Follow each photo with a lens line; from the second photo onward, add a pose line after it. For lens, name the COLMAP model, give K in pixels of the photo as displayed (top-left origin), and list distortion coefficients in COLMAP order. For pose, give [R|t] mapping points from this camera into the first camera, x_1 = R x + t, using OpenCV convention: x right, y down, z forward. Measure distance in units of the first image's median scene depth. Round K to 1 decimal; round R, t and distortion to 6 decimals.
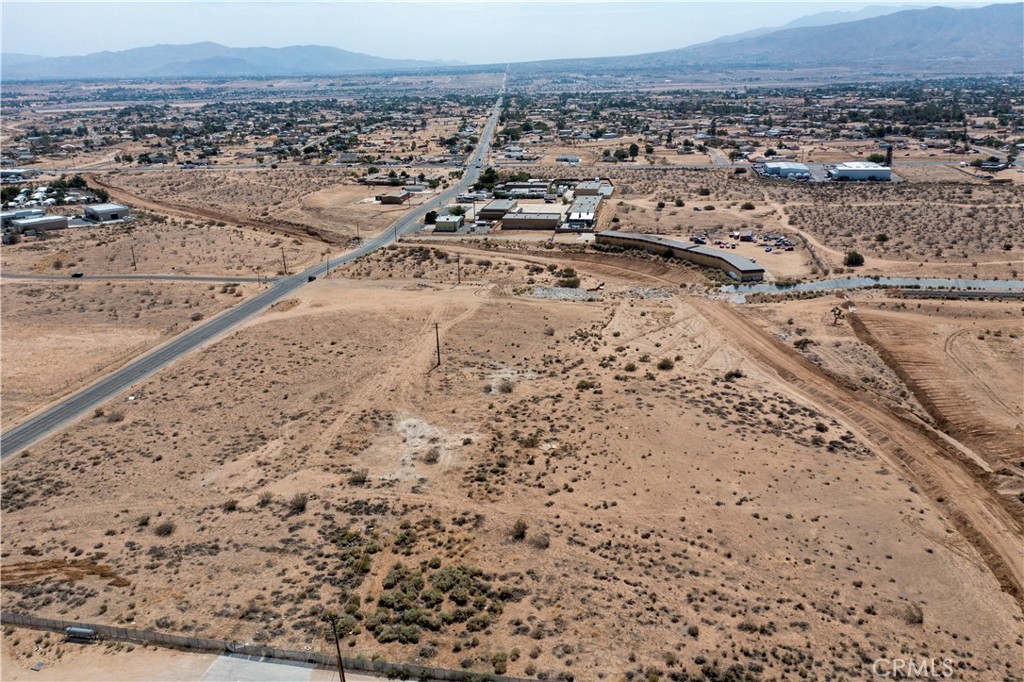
lens RADIAL K [[805.9, 0, 510.8], [0, 805.9, 345.9], [0, 0, 1]] dist [0.000205, 0.006768]
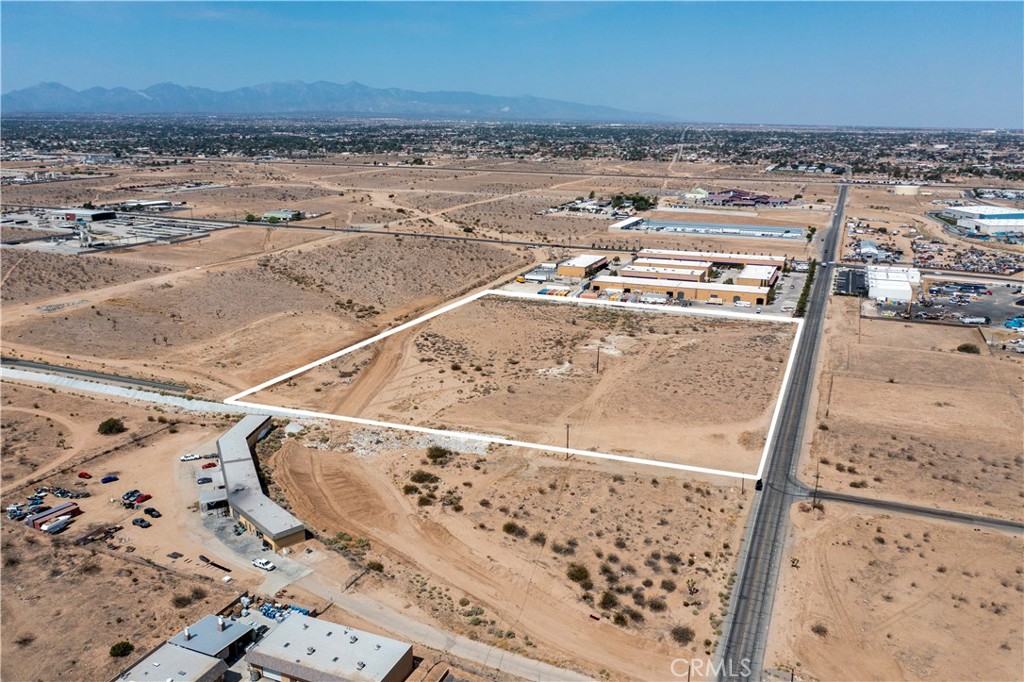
lens RADIAL K [[805.9, 0, 510.8], [0, 805.9, 345.9], [0, 0, 1]] dist [0.000205, 0.006768]
pose [[-0.978304, -0.035916, 0.204035, -0.224775], [0.085947, 0.825747, 0.557455, -0.839753], [-0.188503, 0.562897, -0.804745, 2.103838]]
